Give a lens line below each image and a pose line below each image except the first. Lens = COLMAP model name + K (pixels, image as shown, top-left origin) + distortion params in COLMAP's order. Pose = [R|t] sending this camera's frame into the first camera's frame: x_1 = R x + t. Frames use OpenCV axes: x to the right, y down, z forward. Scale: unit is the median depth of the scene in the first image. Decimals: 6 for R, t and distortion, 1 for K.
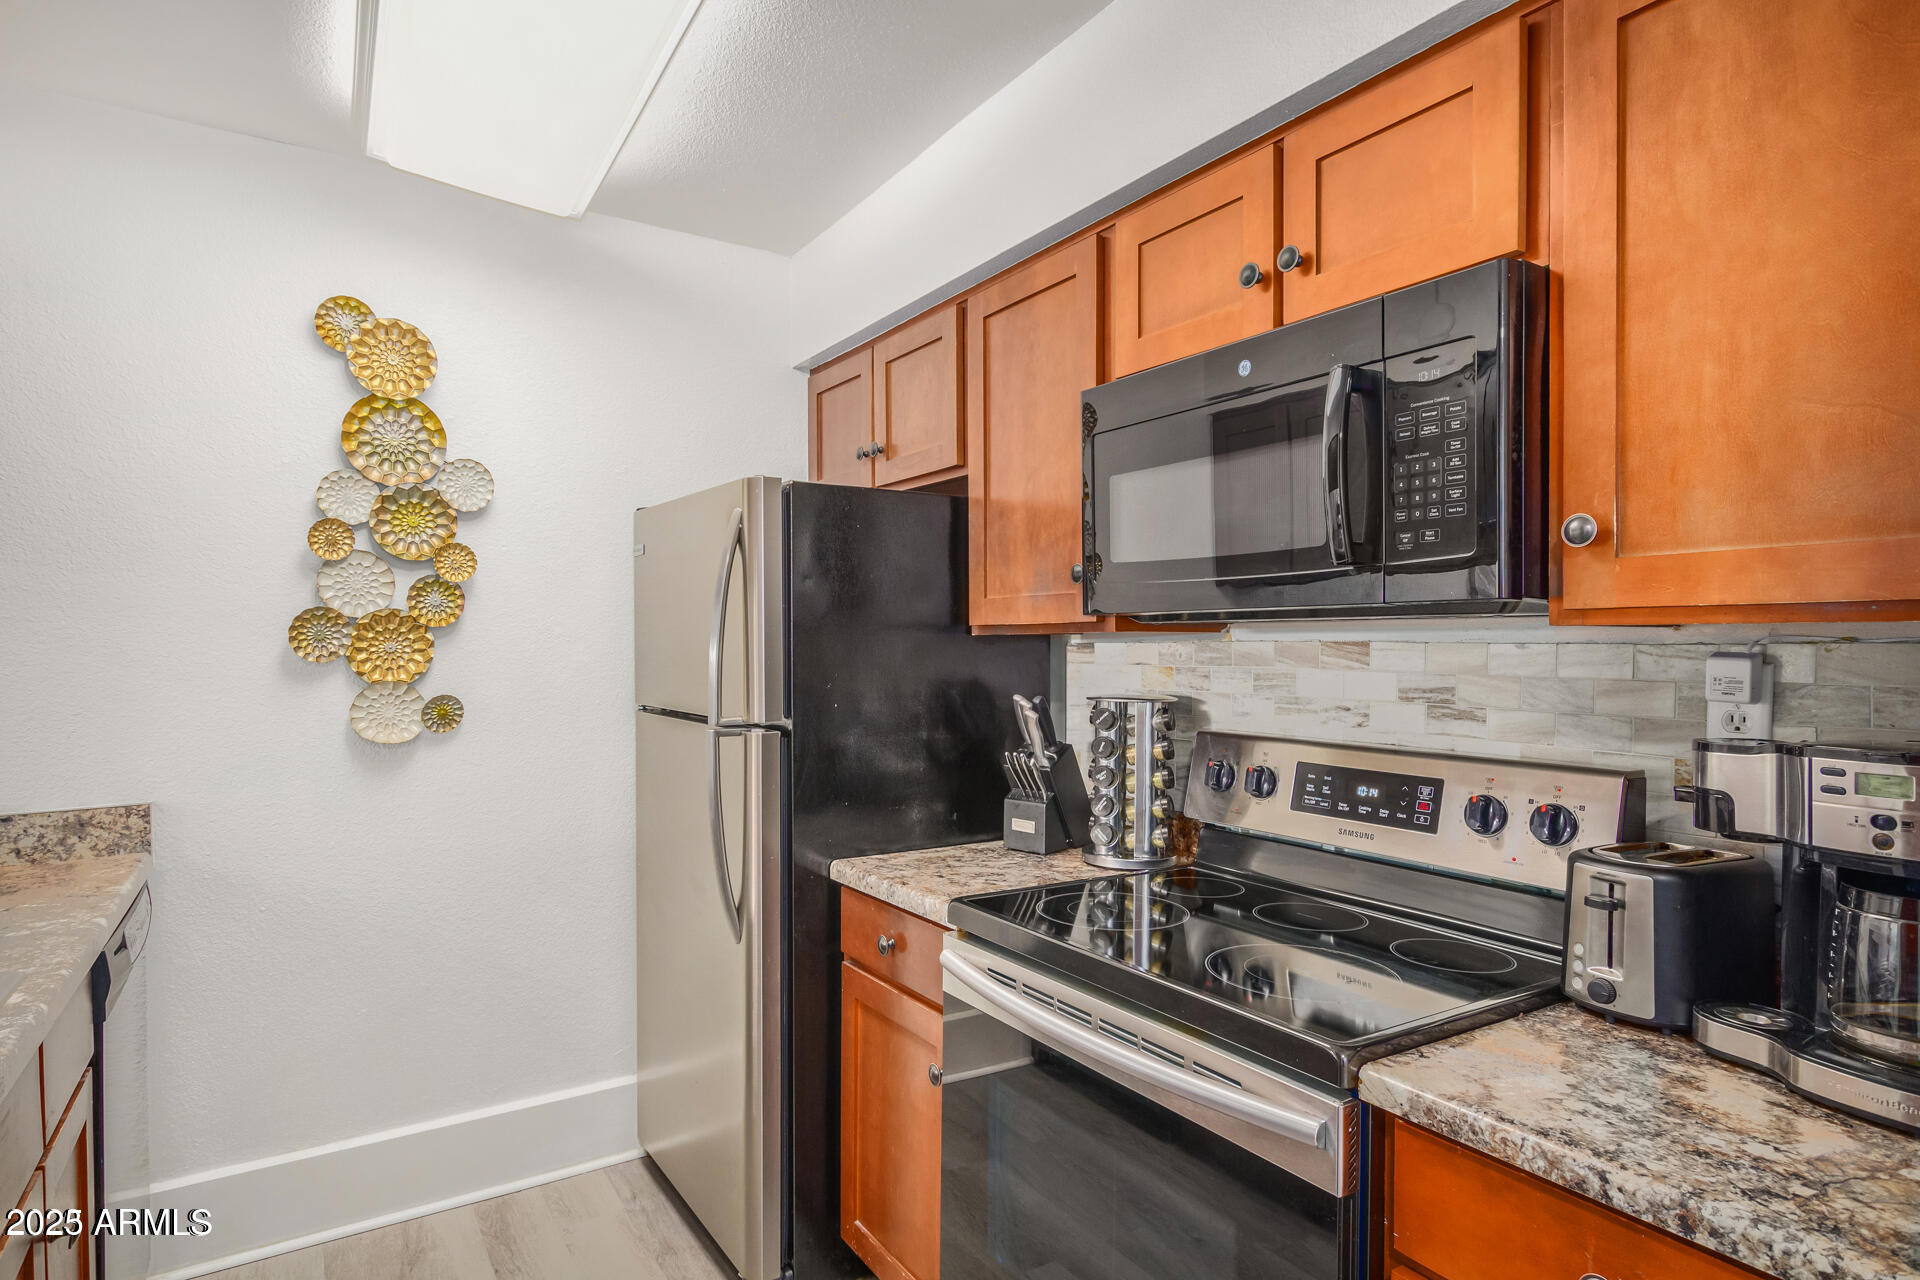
lens RADIAL K [[1022.8, 0, 956.1], [0, 1022.8, 651.1], [0, 0, 1]] dist [0.001255, 0.000248]
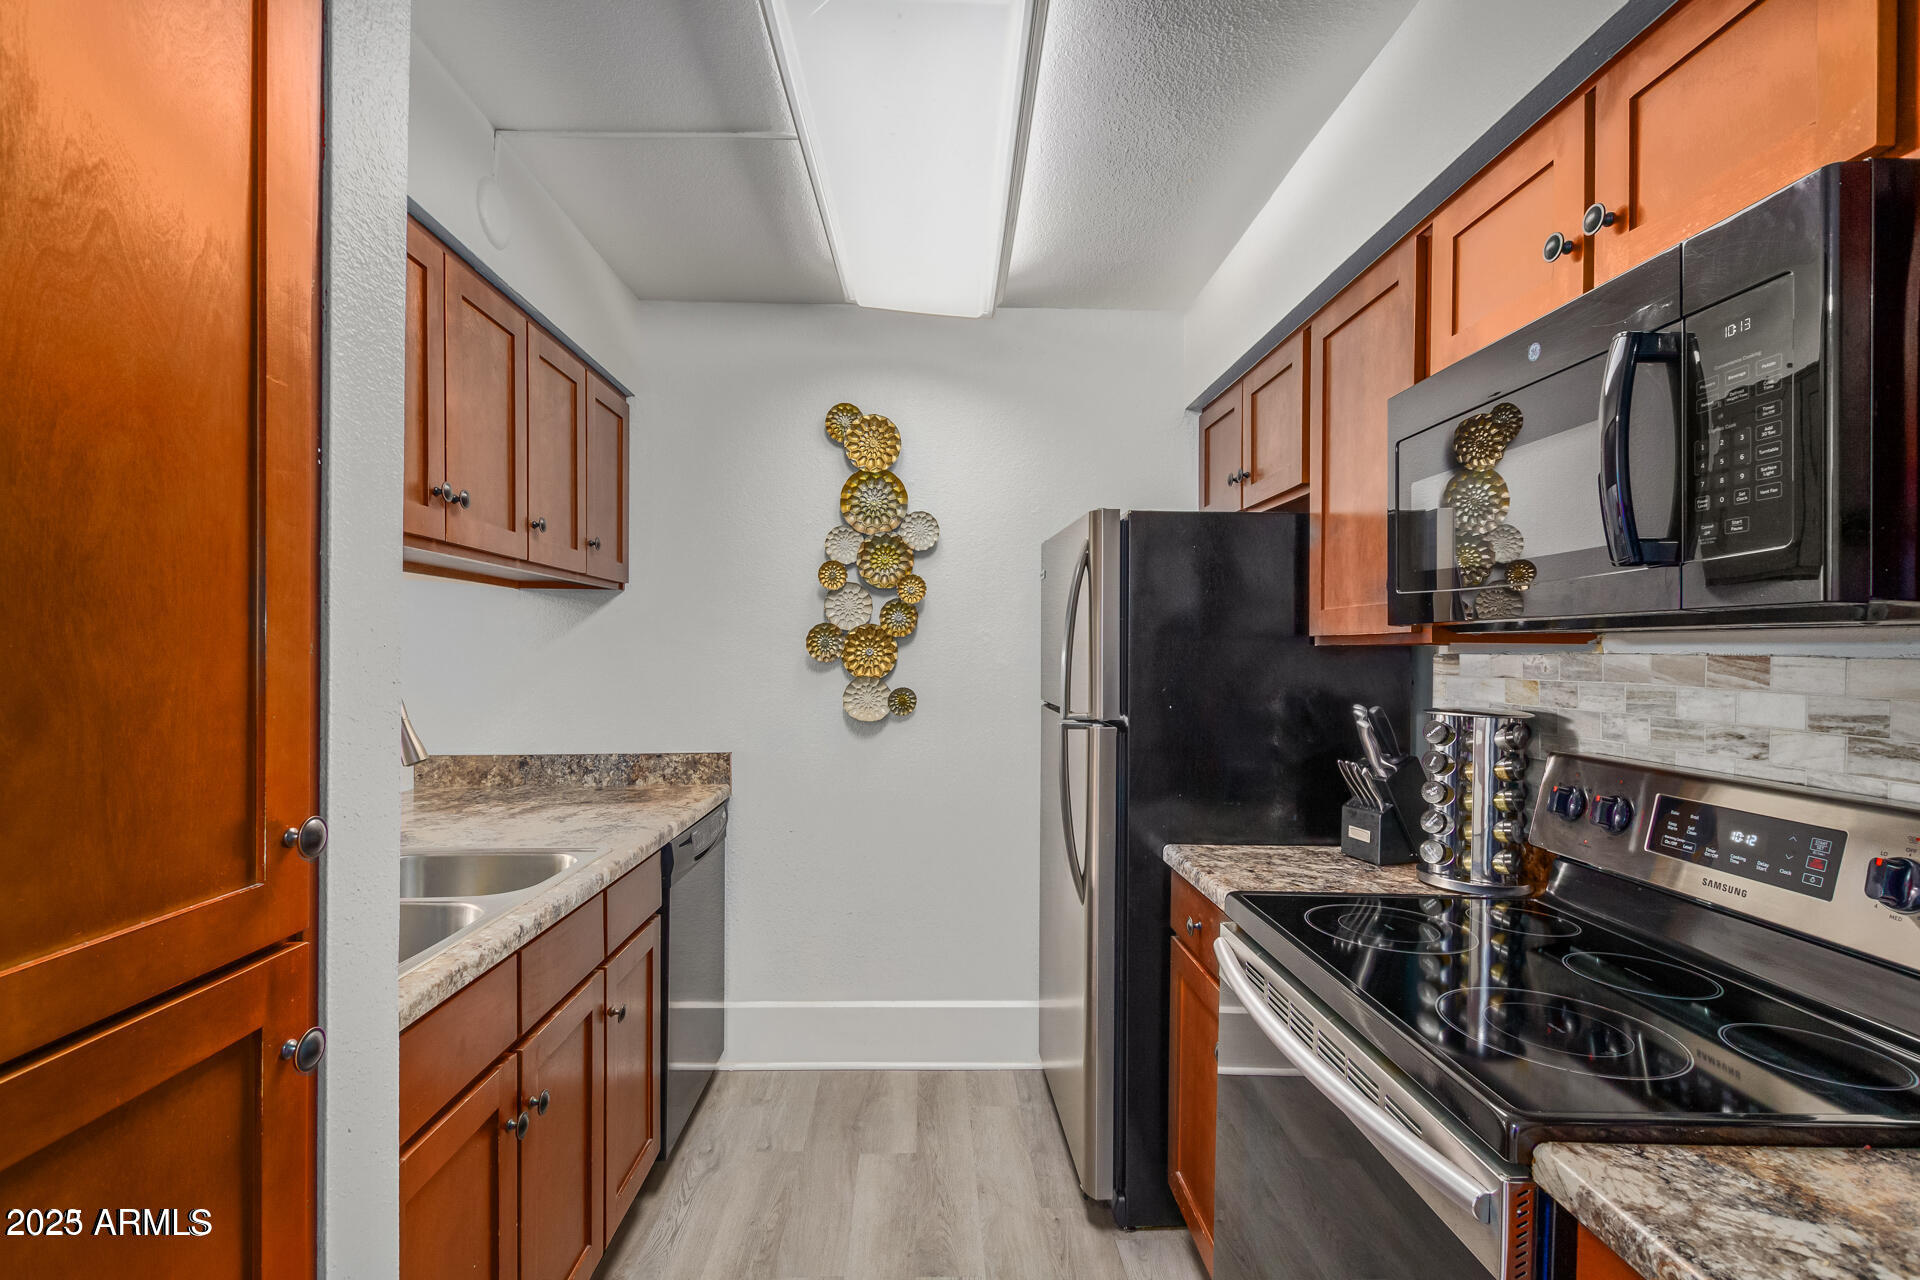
lens RADIAL K [[879.1, 0, 953.6], [0, 879.1, 652.2], [0, 0, 1]] dist [0.007880, -0.003917]
pose [[0.853710, 0.009696, -0.520659, 0.176691], [-0.013034, 0.999911, -0.002750, -0.001387], [0.520586, 0.009133, 0.853761, 0.047492]]
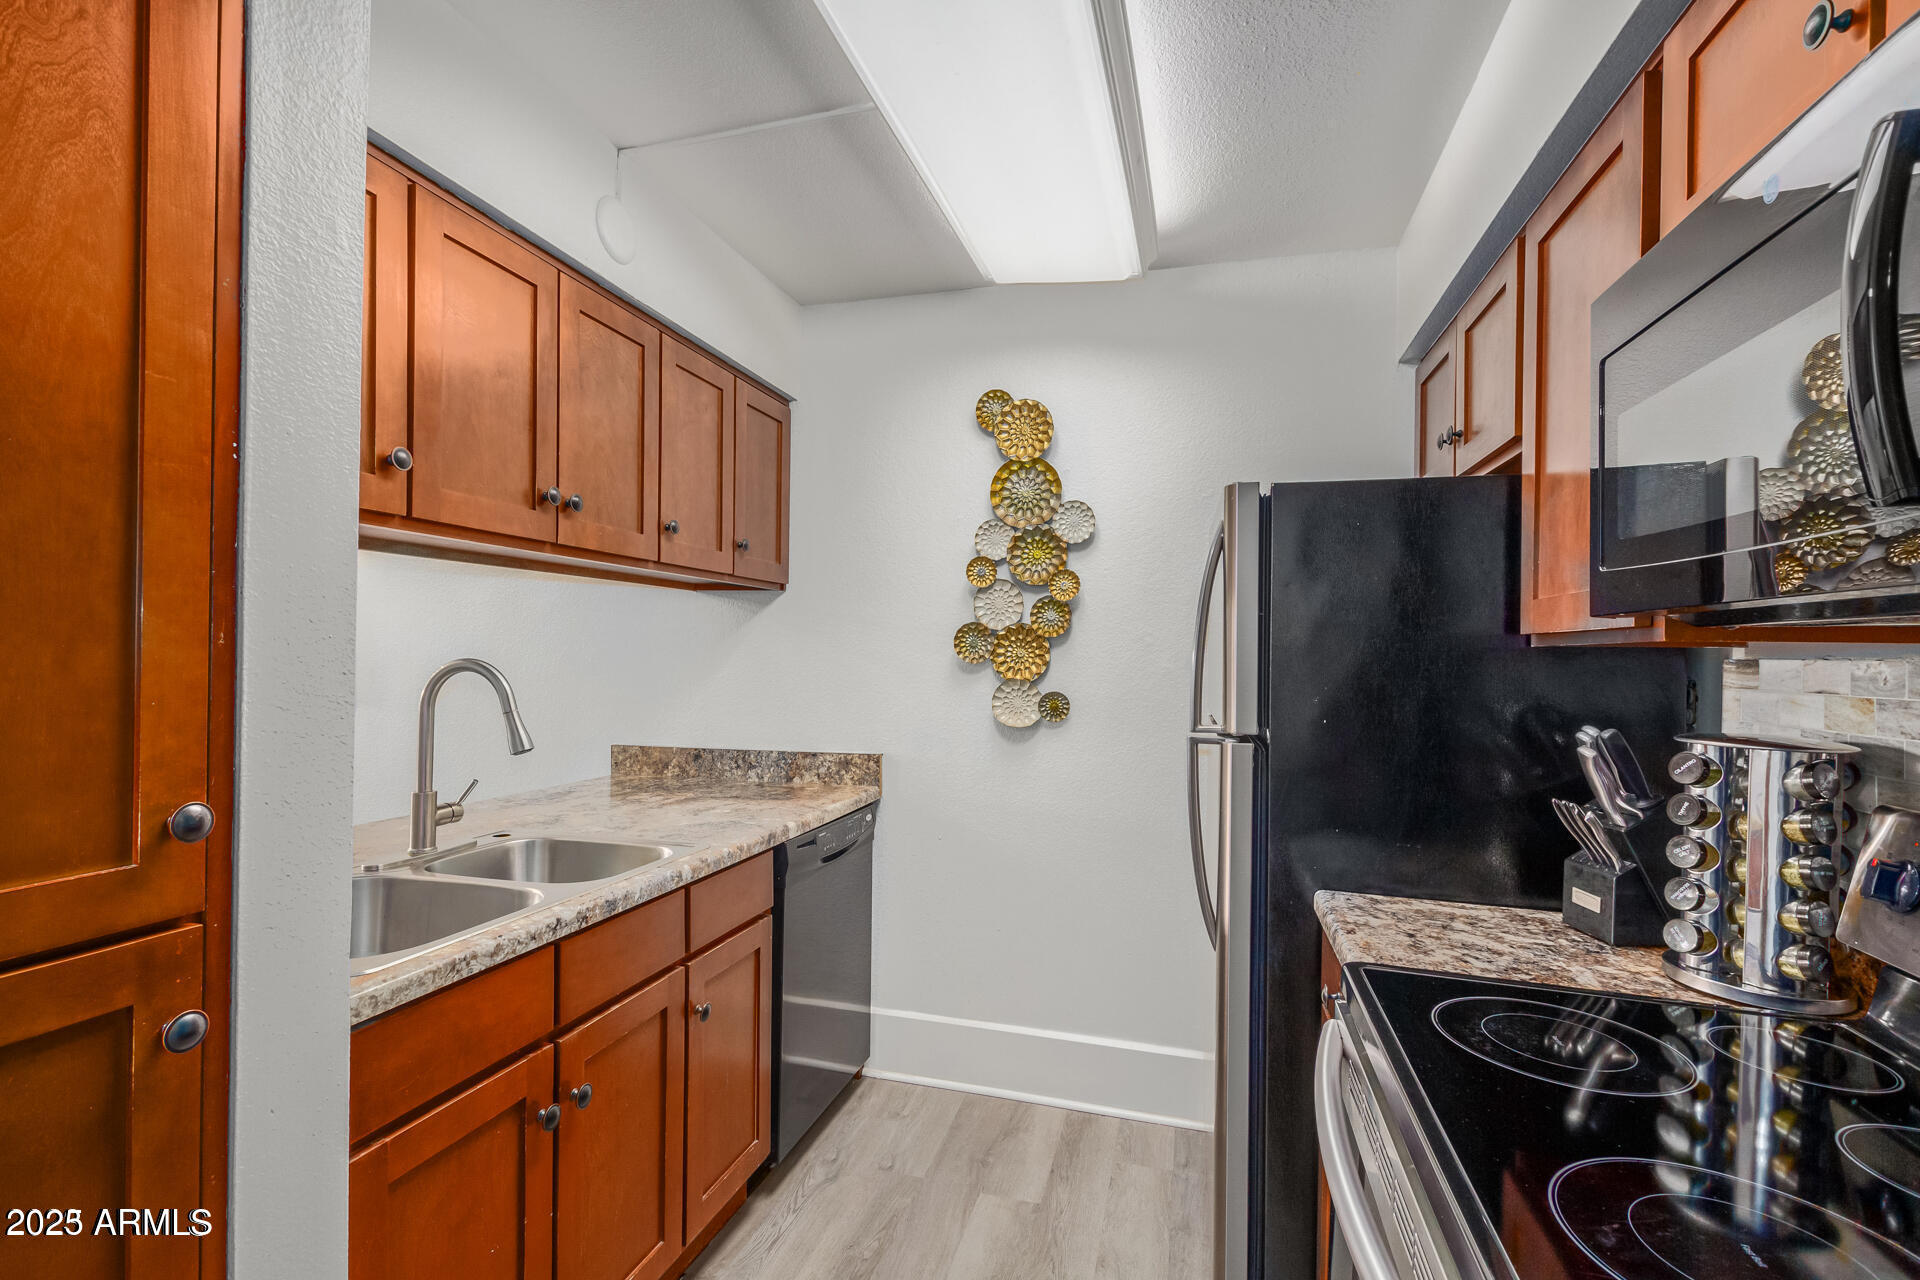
lens RADIAL K [[879.1, 0, 953.6], [0, 879.1, 652.2], [0, 0, 1]] dist [0.007880, -0.003917]
pose [[0.655279, 0.011980, -0.755292, 0.251752], [-0.021310, 0.999769, -0.002631, 0.000249], [0.755086, 0.017820, 0.655383, 0.223186]]
